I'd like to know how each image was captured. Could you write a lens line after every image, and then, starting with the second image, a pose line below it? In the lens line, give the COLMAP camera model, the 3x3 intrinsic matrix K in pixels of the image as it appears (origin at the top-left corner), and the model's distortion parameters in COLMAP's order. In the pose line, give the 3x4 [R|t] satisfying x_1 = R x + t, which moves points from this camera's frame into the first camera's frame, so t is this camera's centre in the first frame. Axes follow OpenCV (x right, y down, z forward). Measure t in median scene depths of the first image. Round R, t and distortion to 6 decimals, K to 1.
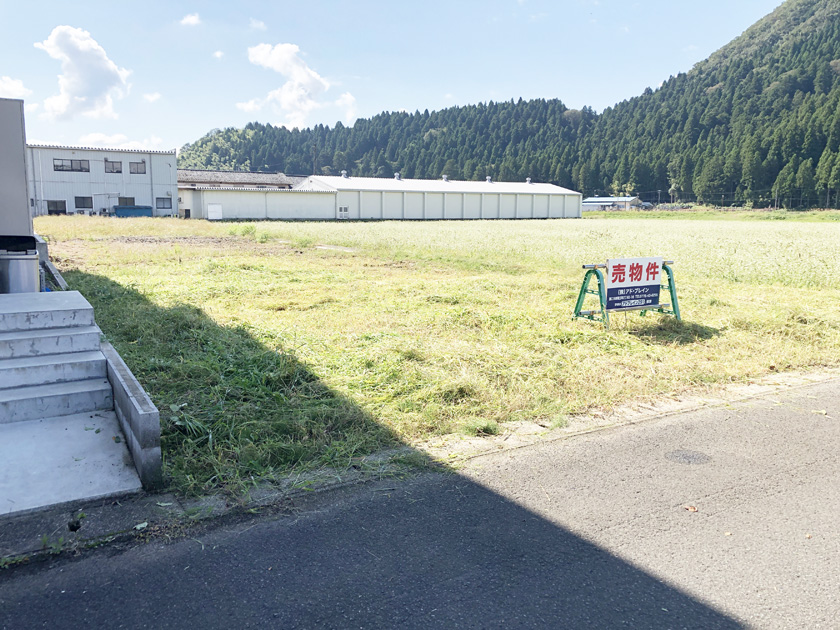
lens RADIAL K [[687.5, 0, 411.8], [0, 687.5, 312.6], [0, 0, 1]] dist [0.011439, 0.003106]
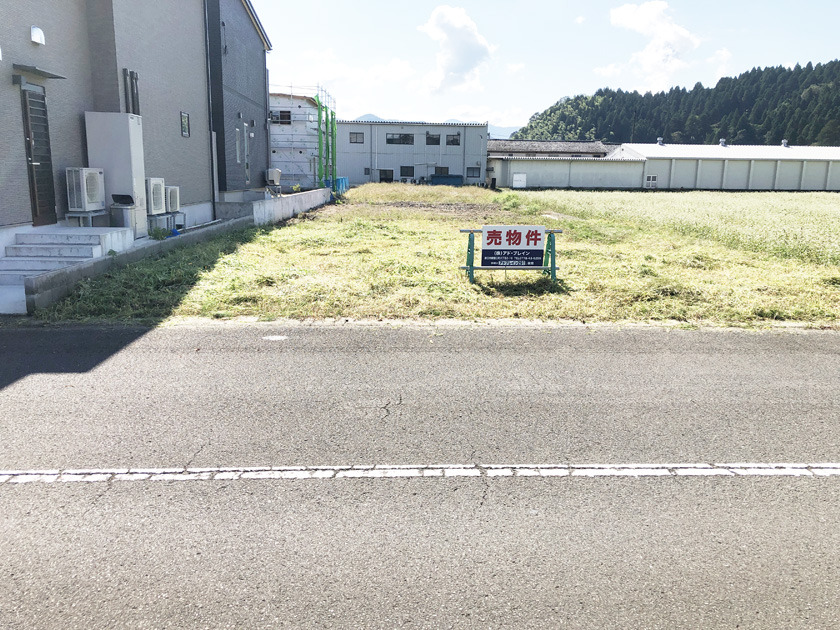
lens RADIAL K [[683.0, 0, 420.0], [0, 683.0, 315.0], [0, 0, 1]] dist [0.018194, -0.004214]
pose [[0.888843, 0.097265, -0.447770, 0.064864], [-0.075043, 0.994917, 0.067152, 0.000747], [0.452025, -0.026085, 0.891624, -0.013738]]
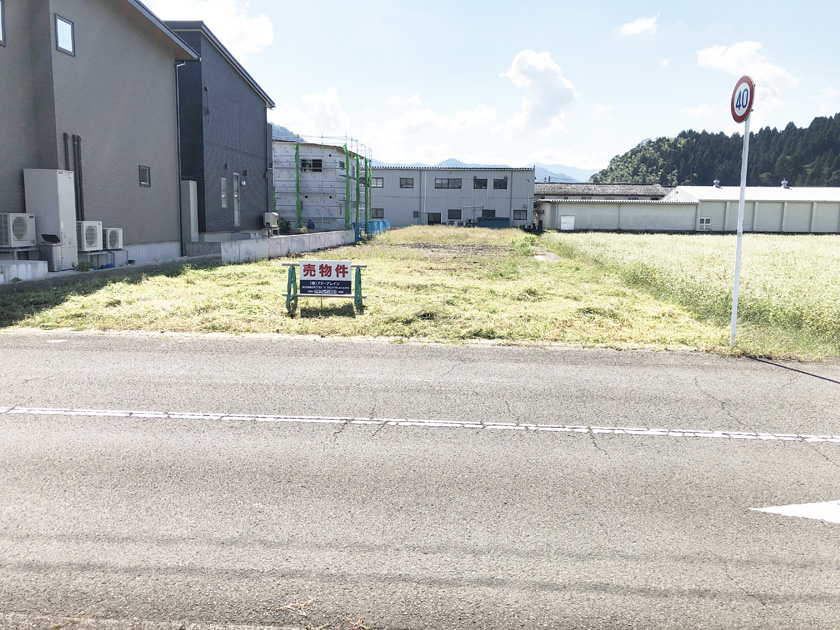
lens RADIAL K [[683.0, 0, 420.0], [0, 683.0, 315.0], [0, 0, 1]] dist [0.018194, -0.004214]
pose [[0.829517, 0.083159, -0.552255, 0.115010], [-0.088924, 0.995903, 0.016394, -0.000577], [0.551356, 0.035510, 0.833514, -0.008164]]
